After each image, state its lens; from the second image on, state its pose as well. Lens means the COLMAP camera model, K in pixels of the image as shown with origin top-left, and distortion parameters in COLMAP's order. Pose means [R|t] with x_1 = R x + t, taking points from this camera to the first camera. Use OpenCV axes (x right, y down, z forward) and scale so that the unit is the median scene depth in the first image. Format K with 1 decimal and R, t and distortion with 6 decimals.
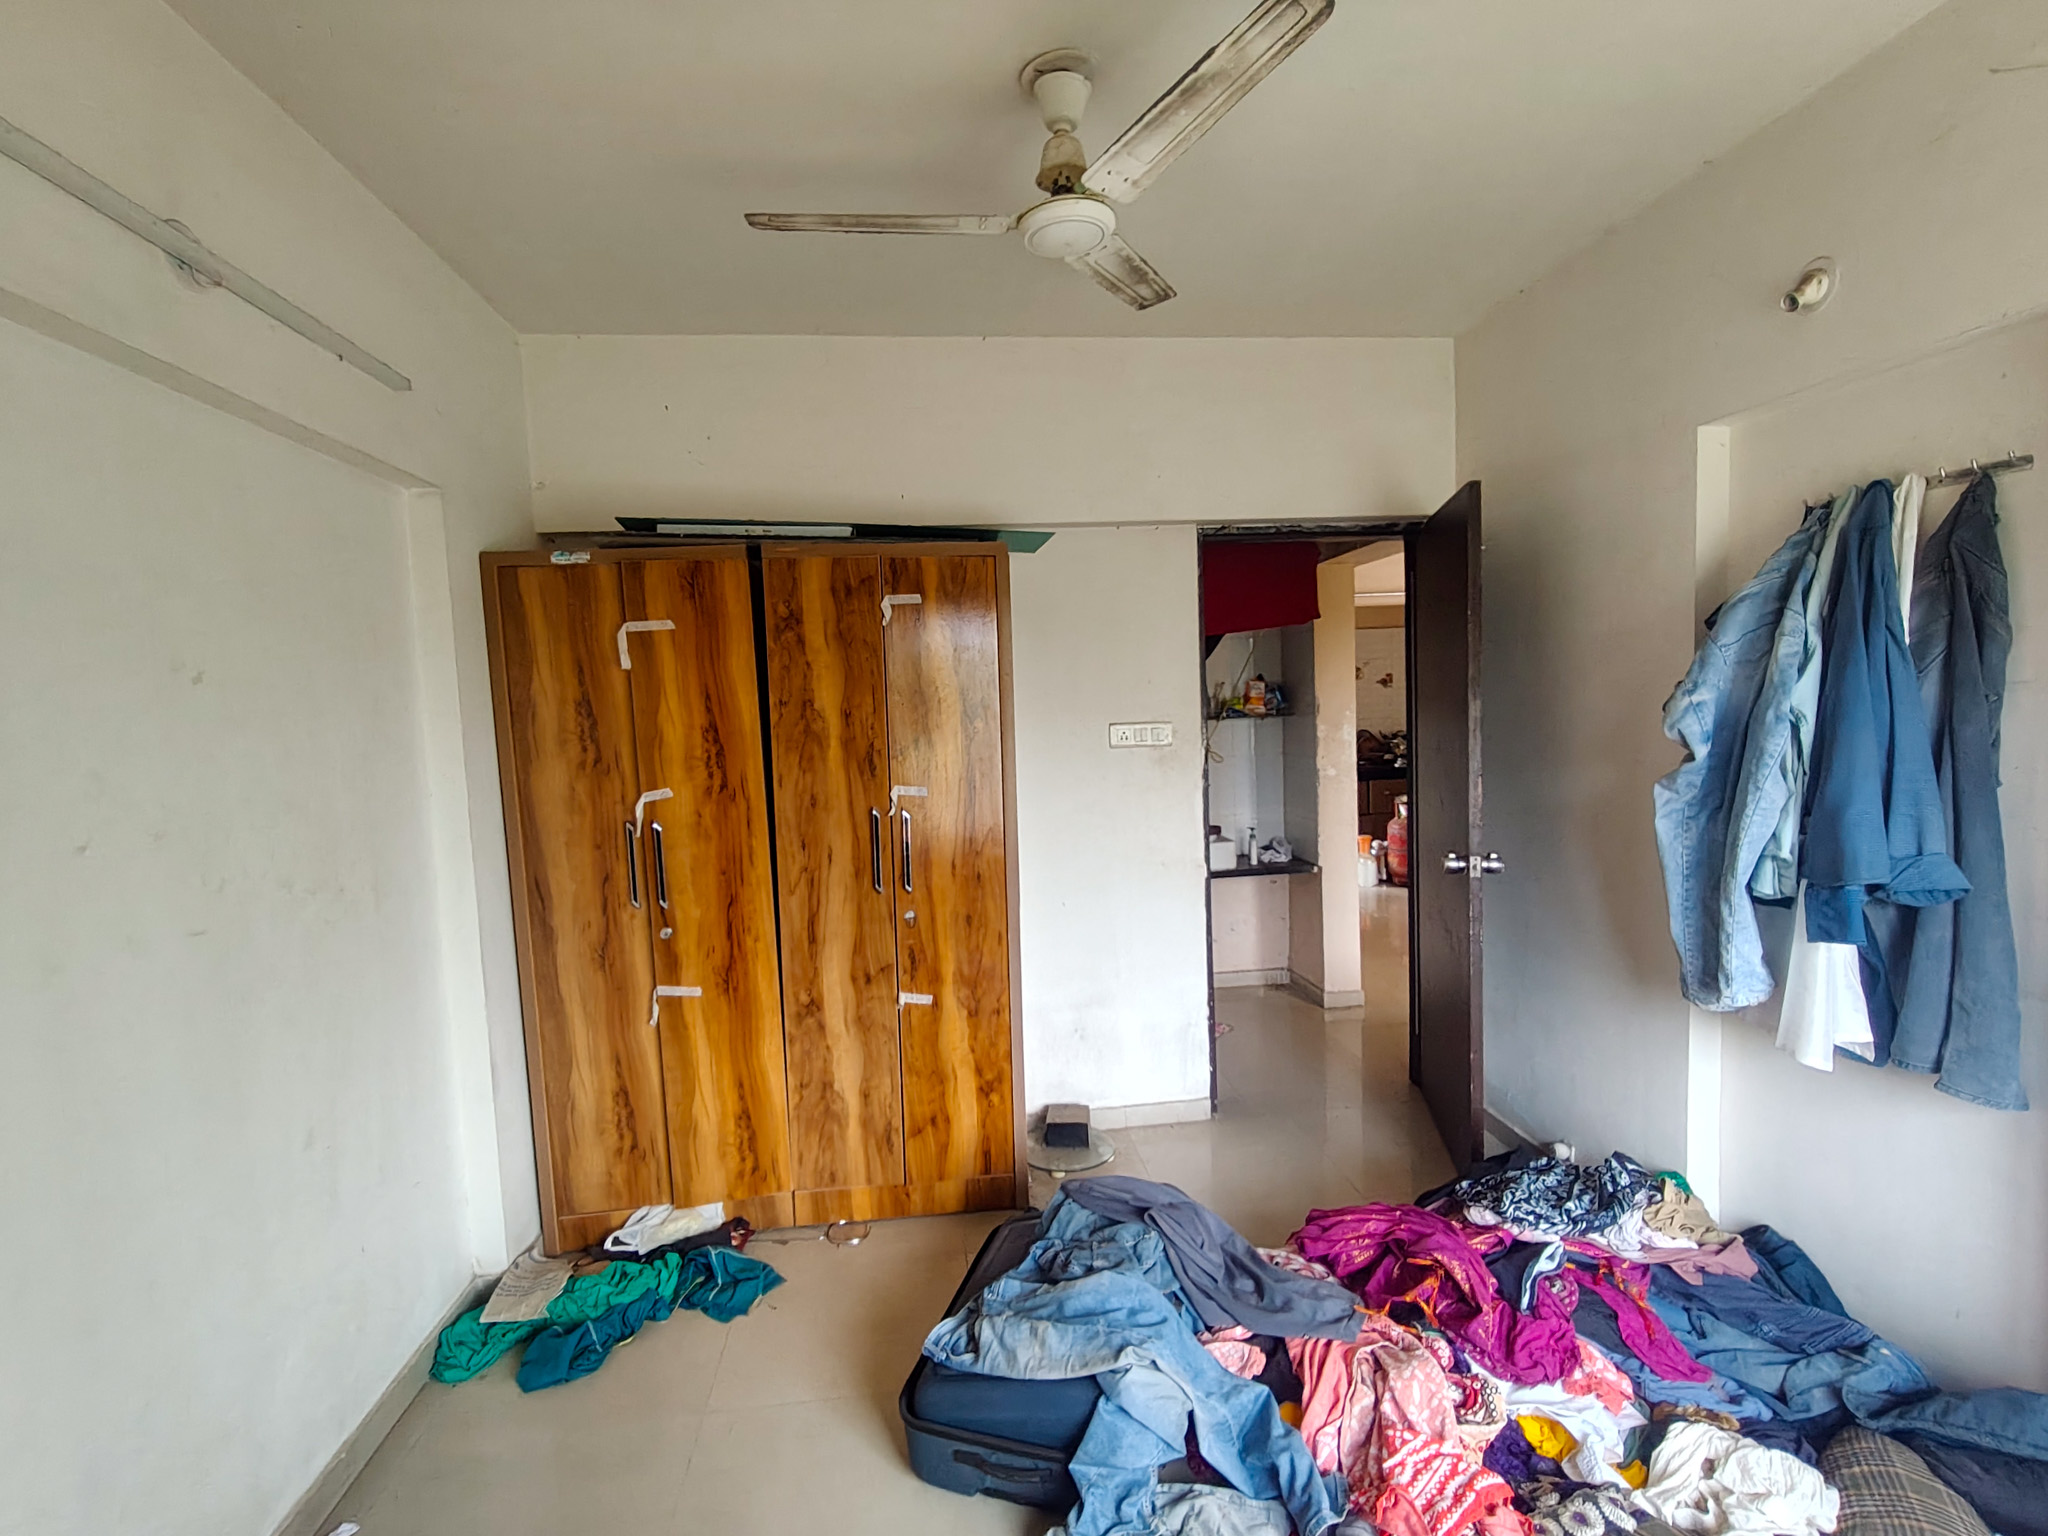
lens RADIAL K [[965.3, 0, 1029.8], [0, 965.3, 778.6], [0, 0, 1]] dist [0.007917, 0.000462]
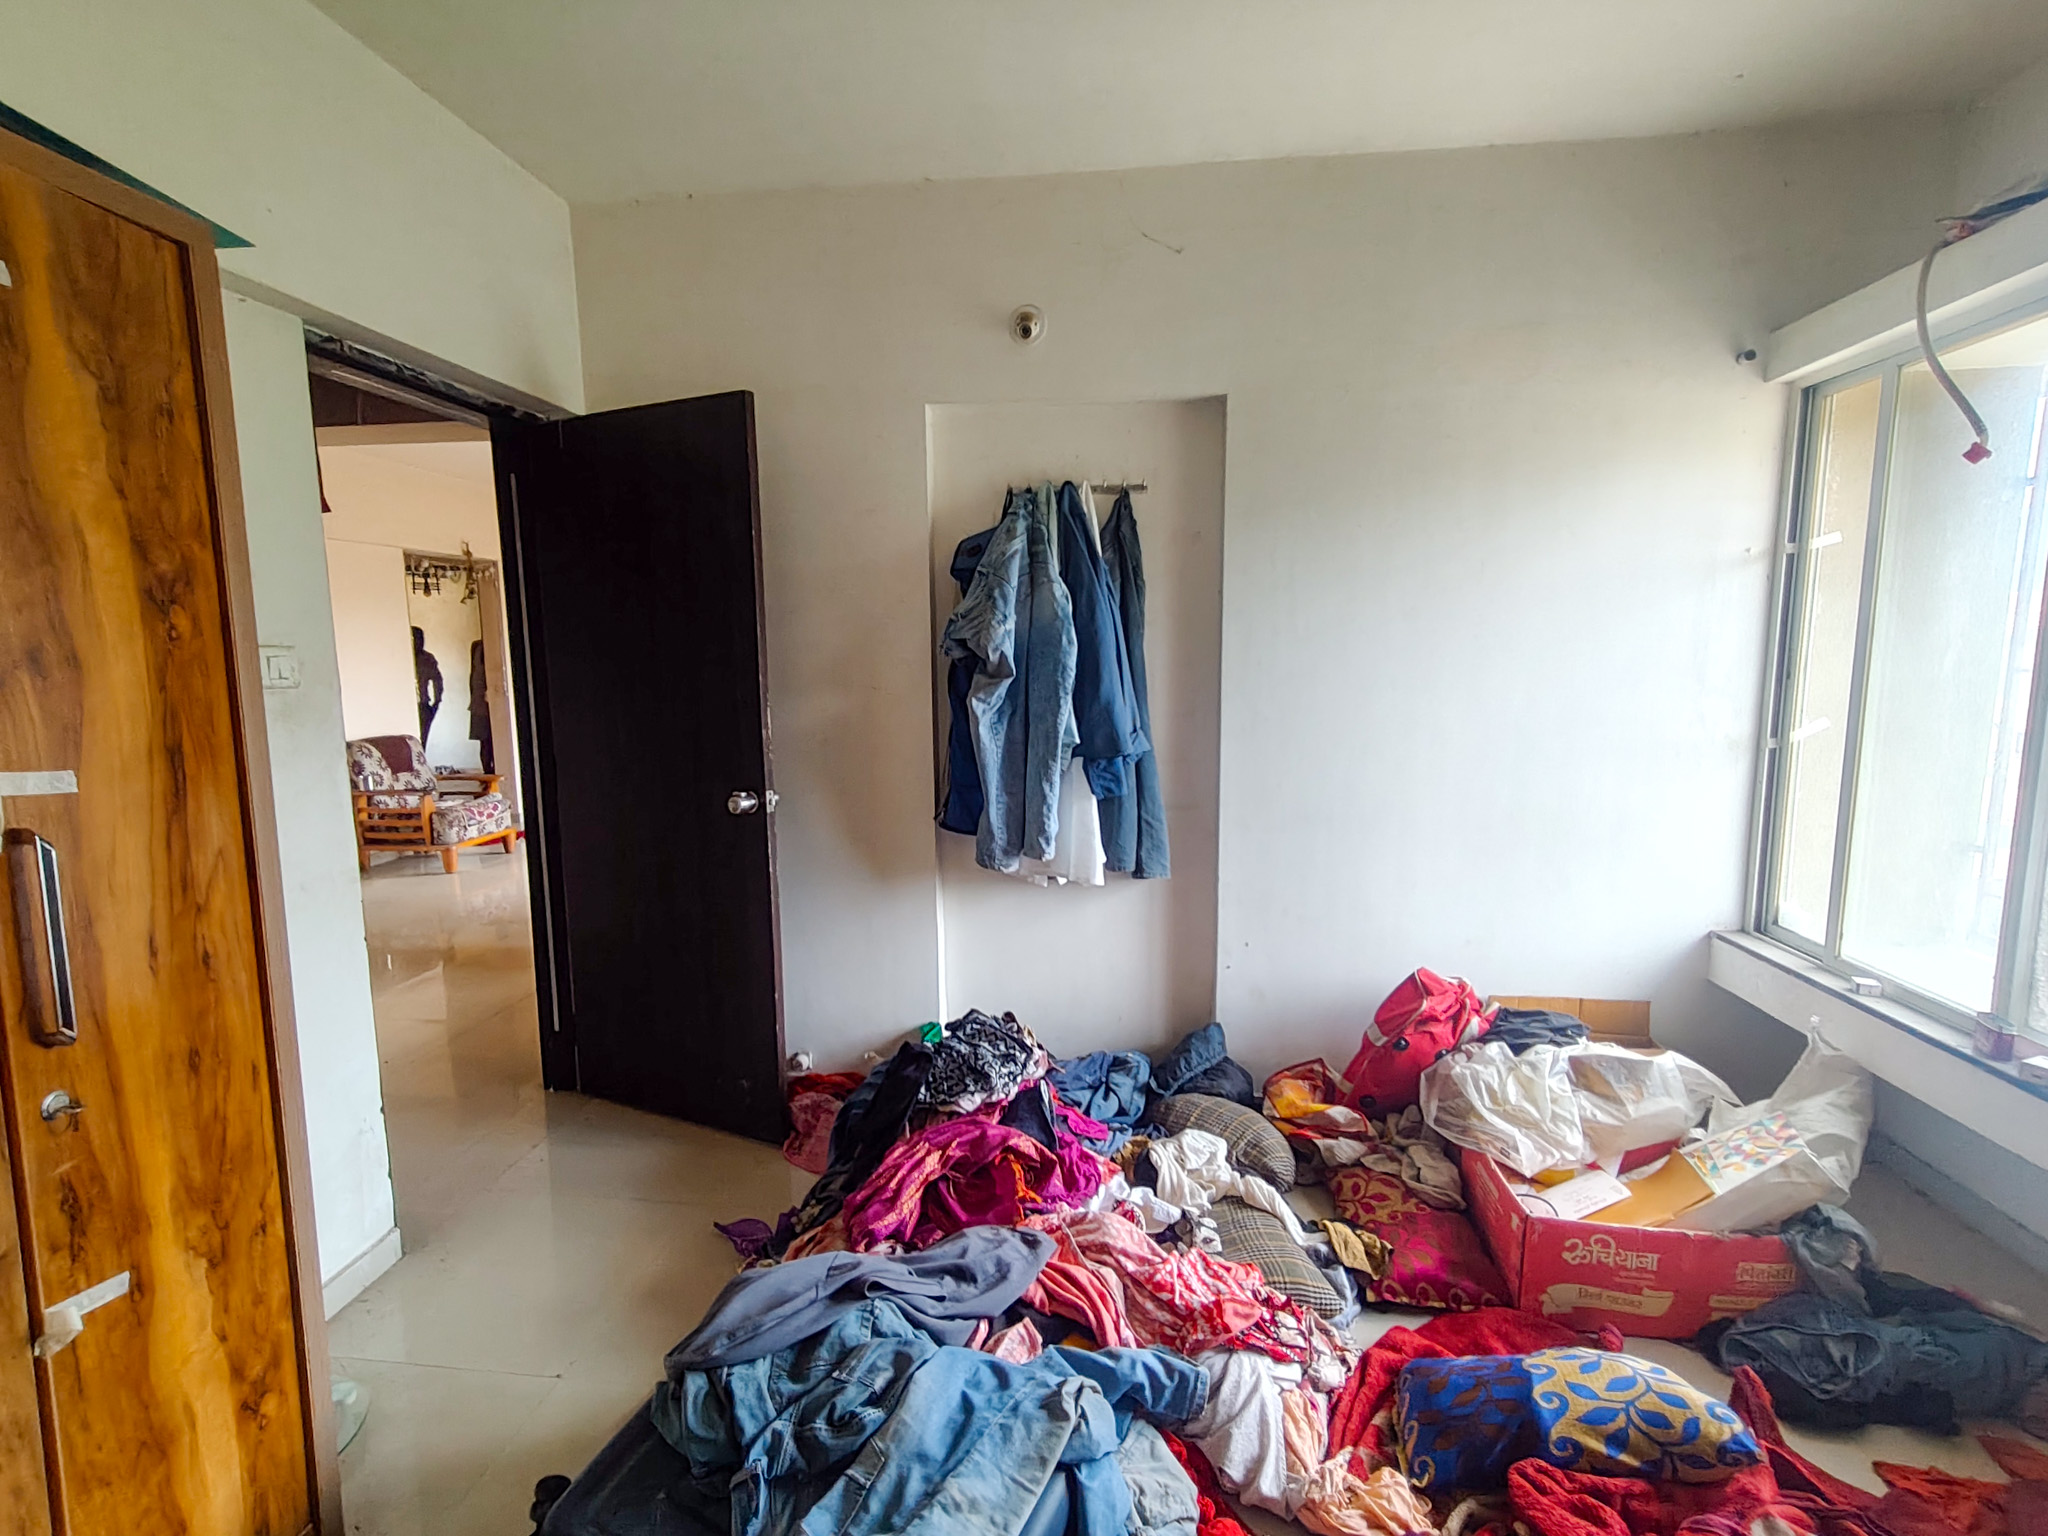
lens RADIAL K [[965.3, 0, 1016.7], [0, 965.3, 775.1], [0, 0, 1]] dist [0.007917, 0.000462]
pose [[0.231260, -0.093510, 0.968388, -0.401444], [0.076755, 0.994021, 0.077655, 0.009086], [-0.969859, 0.056370, 0.237055, 0.518614]]
